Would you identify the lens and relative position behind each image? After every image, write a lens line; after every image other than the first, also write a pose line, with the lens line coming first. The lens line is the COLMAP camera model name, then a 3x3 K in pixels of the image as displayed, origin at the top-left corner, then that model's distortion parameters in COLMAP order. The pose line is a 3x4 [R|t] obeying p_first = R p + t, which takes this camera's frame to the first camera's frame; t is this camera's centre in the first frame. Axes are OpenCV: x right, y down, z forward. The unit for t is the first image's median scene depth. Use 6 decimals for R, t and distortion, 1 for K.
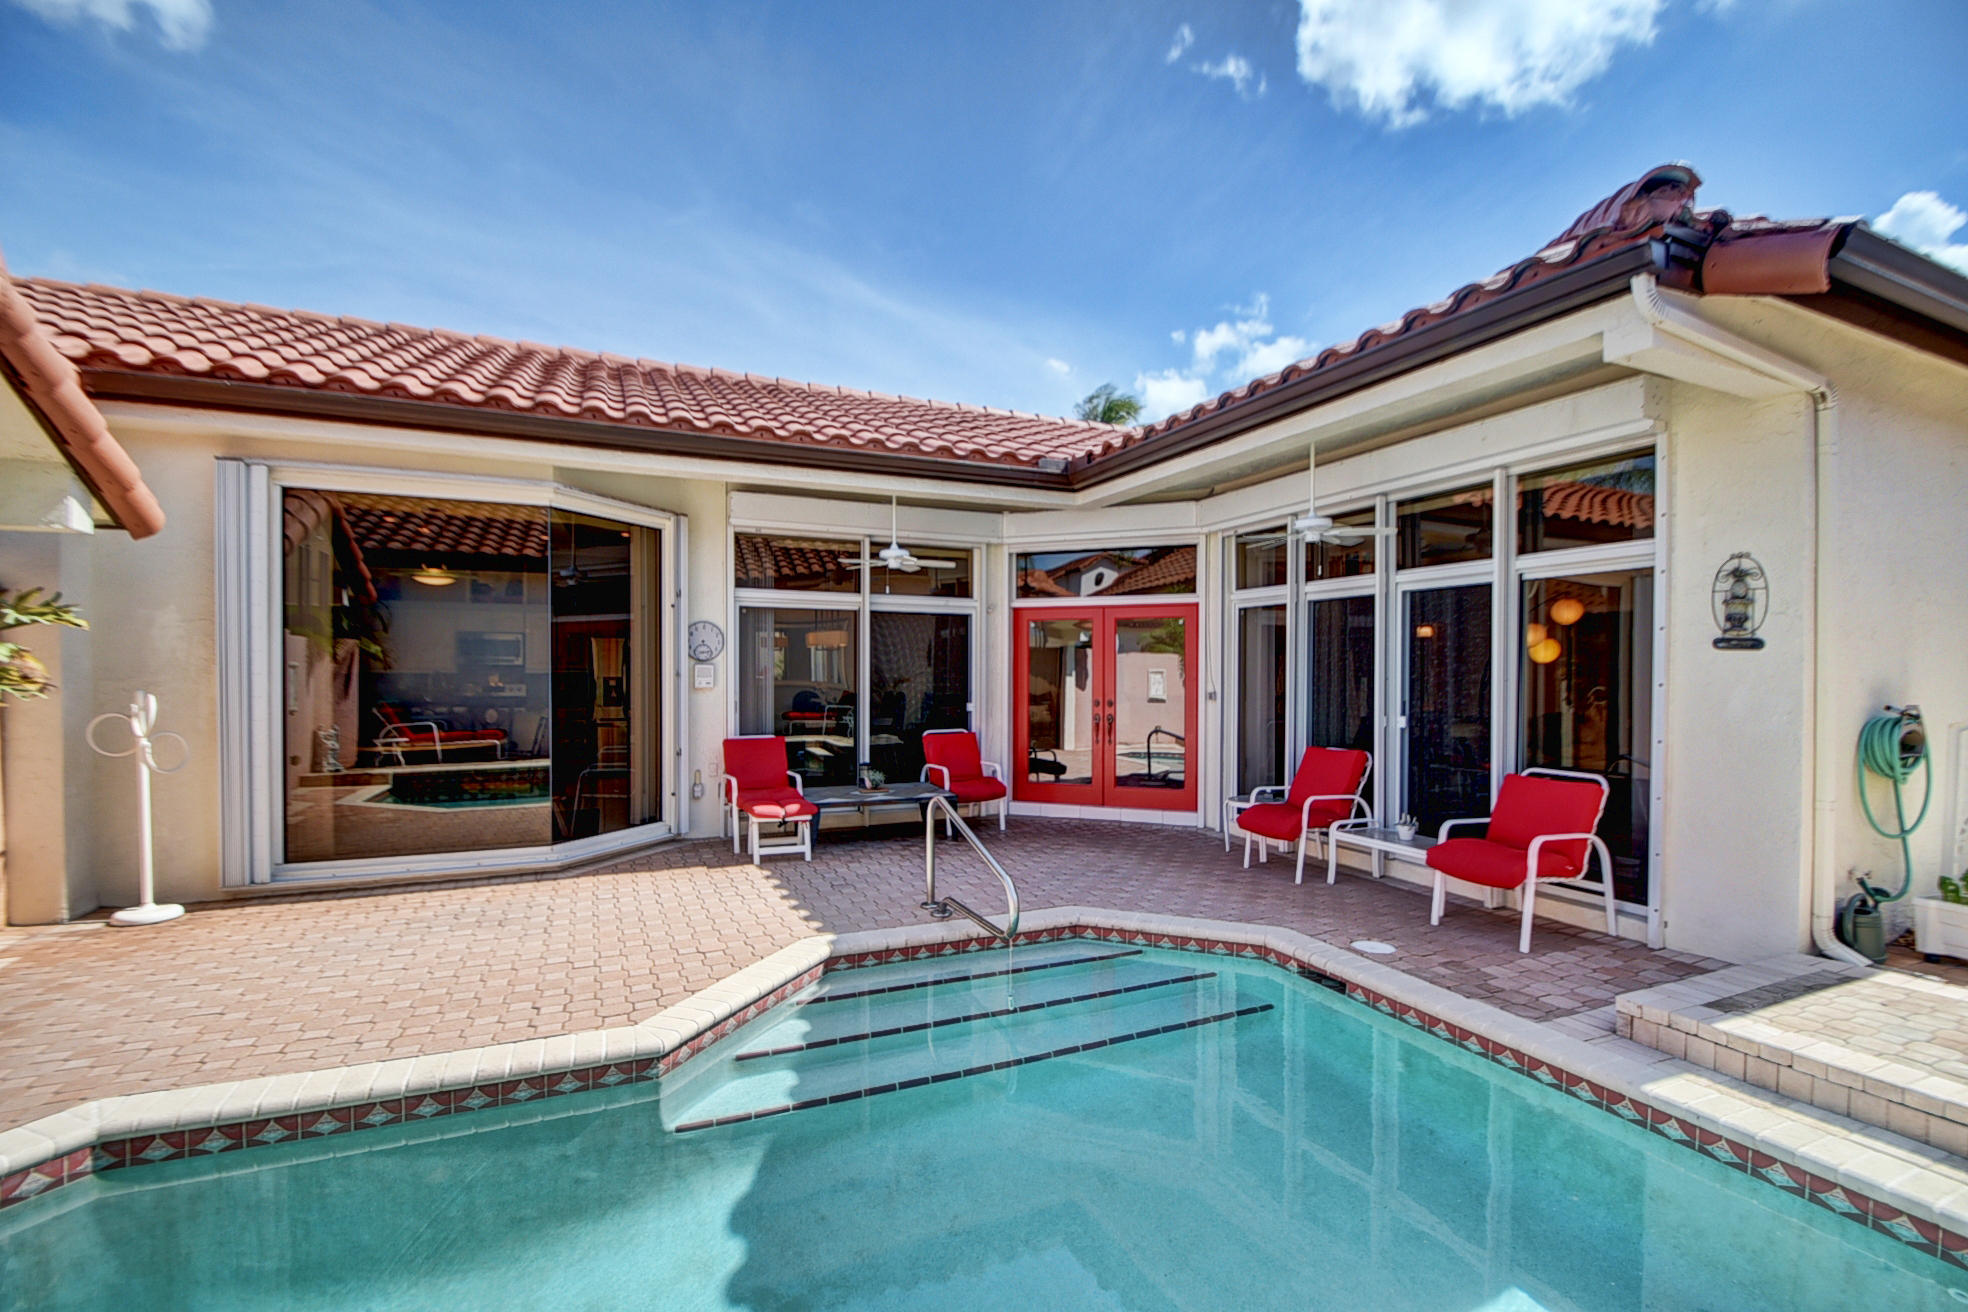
lens RADIAL K [[858.2, 0, 982.7], [0, 858.2, 682.2], [0, 0, 1]] dist [-0.002171, -0.010532]
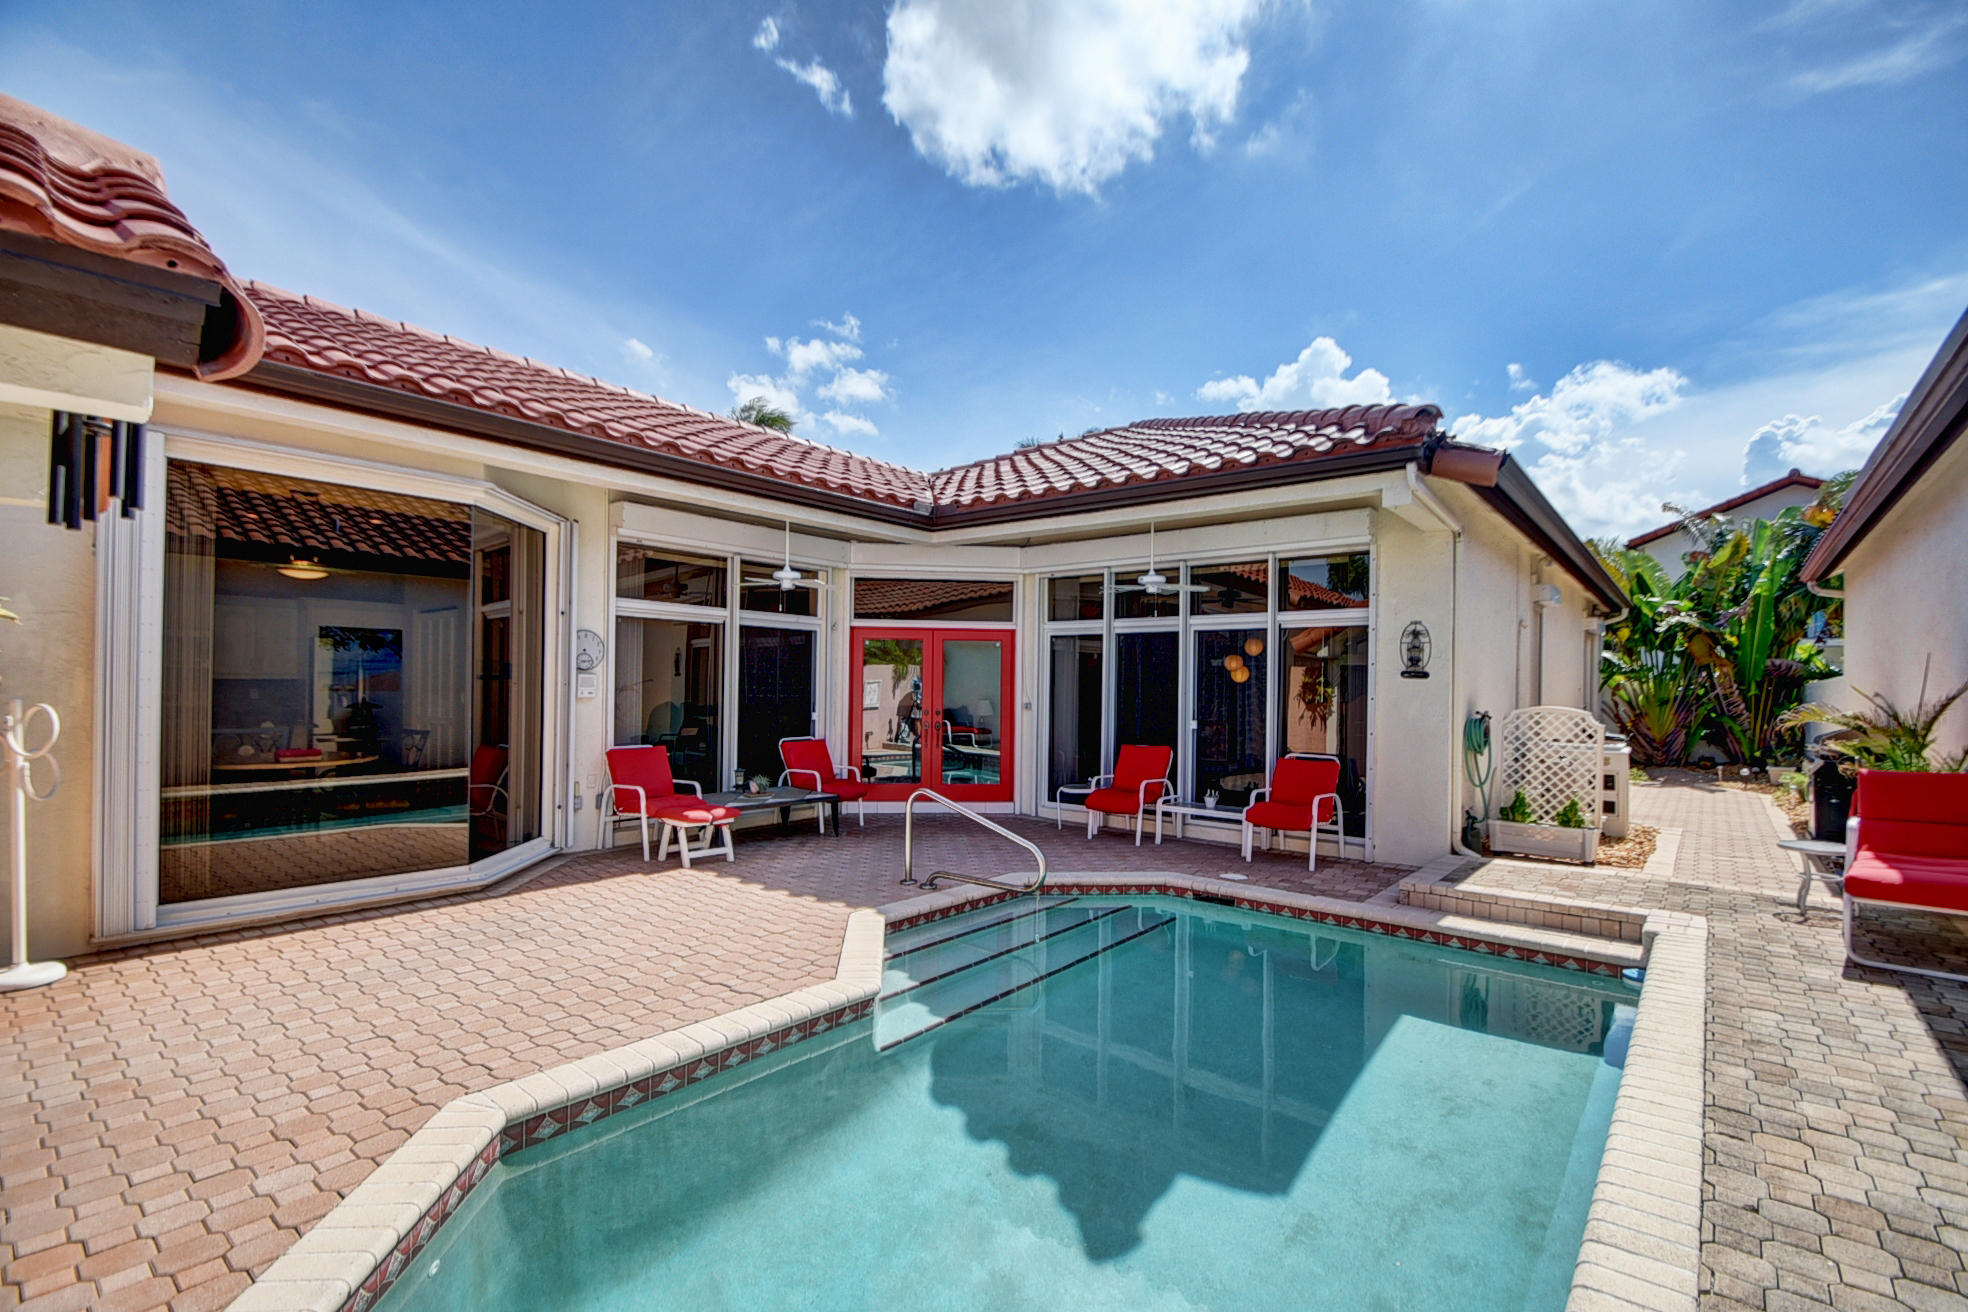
lens RADIAL K [[862.4, 0, 979.6], [0, 862.4, 686.6], [0, 0, 1]] dist [0.000611, -0.009481]
pose [[0.897942, 0.010390, 0.439990, -0.469444], [-0.006728, 0.999929, -0.009880, 0.000516], [-0.440062, 0.005912, 0.897948, -0.111094]]
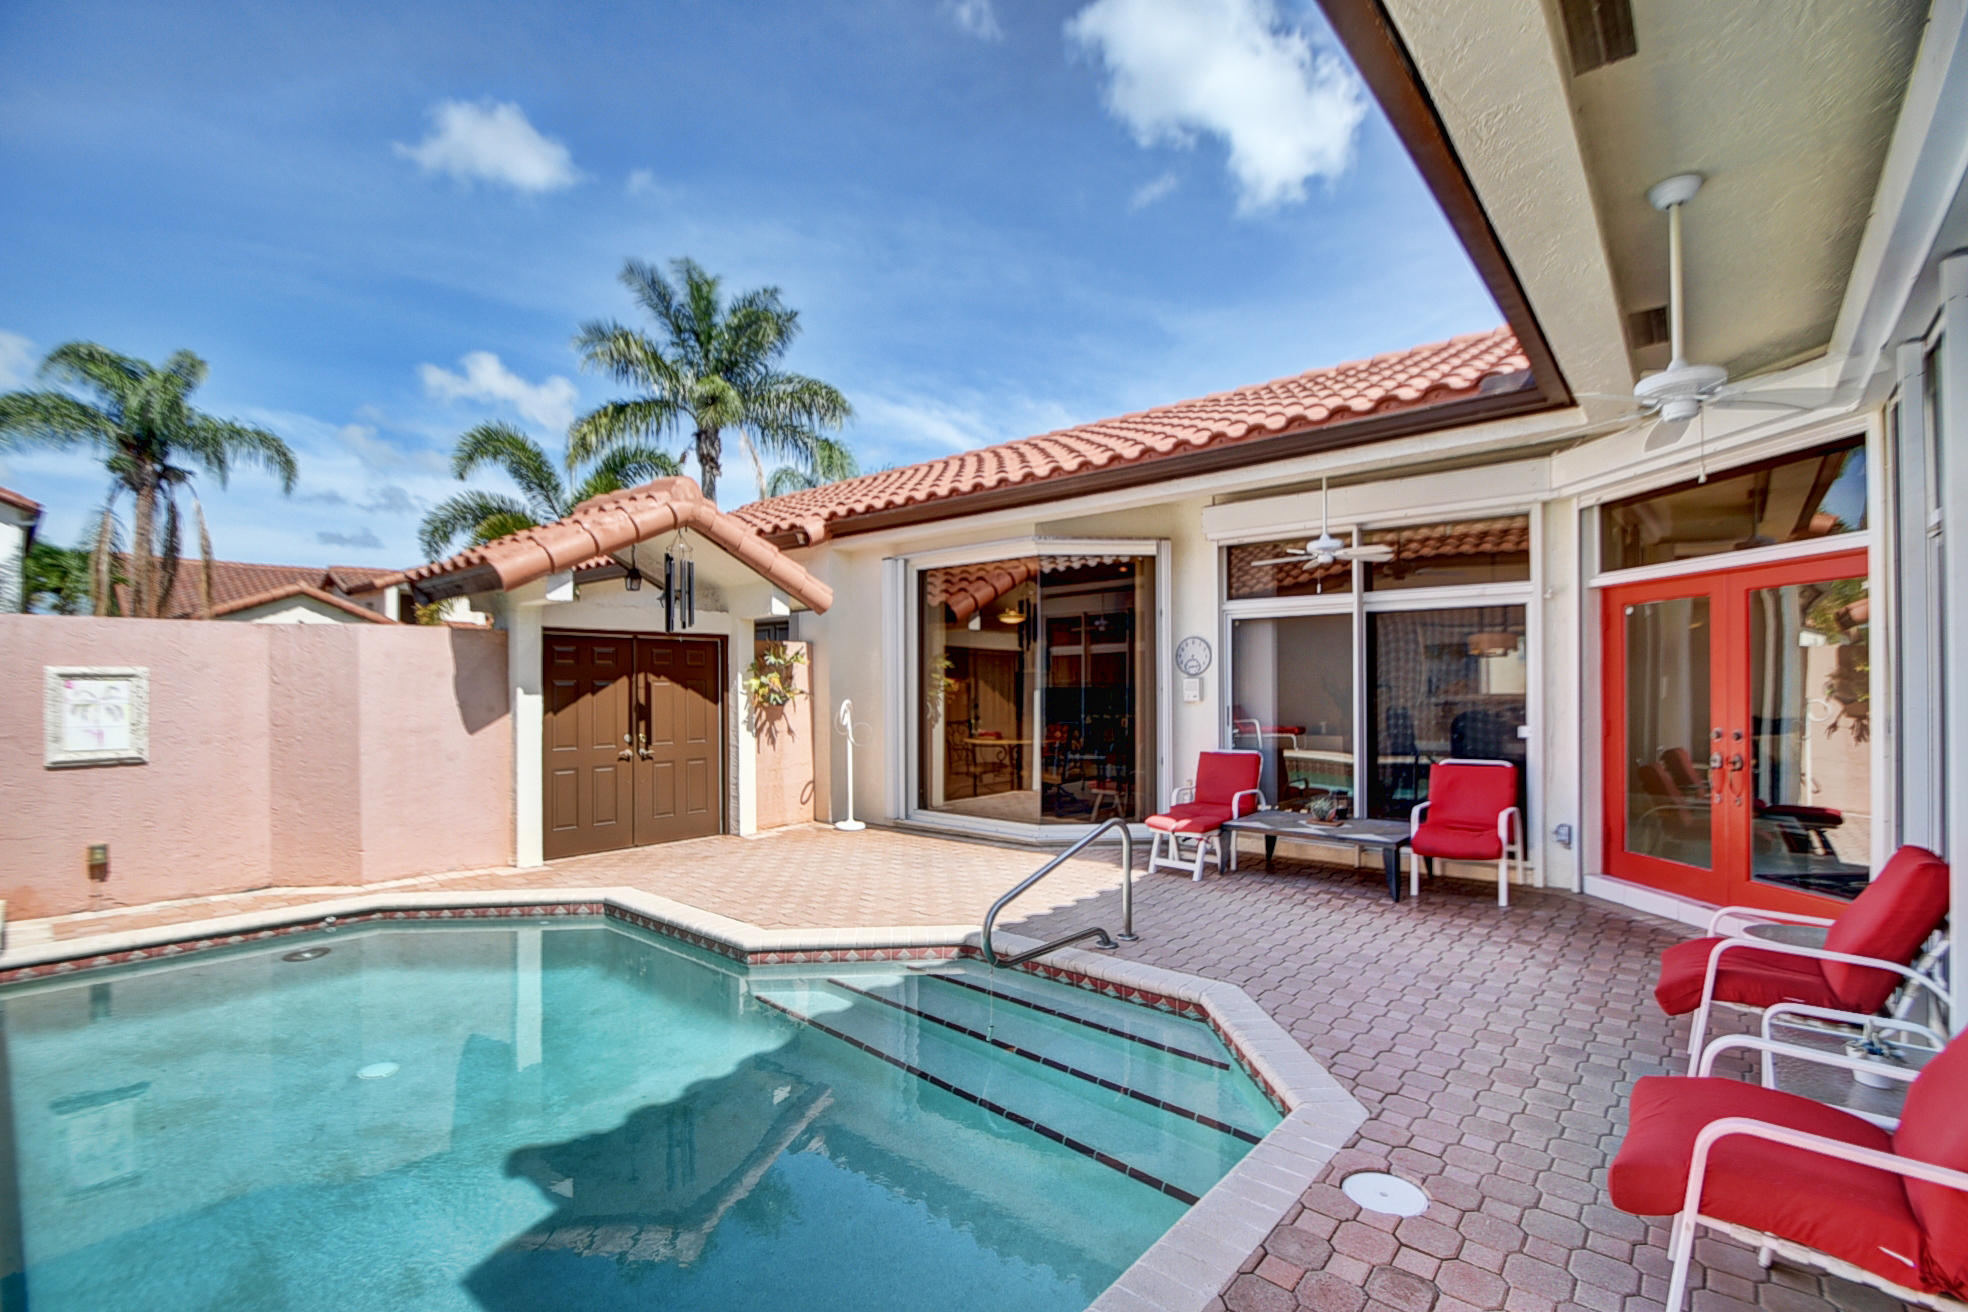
lens RADIAL K [[862.4, 0, 979.6], [0, 862.4, 686.6], [0, 0, 1]] dist [0.000611, -0.009481]
pose [[0.427265, -0.000989, -0.904126, 0.676273], [-0.000073, 0.999999, -0.001128, -0.012544], [0.904126, 0.000548, 0.427265, 0.423385]]
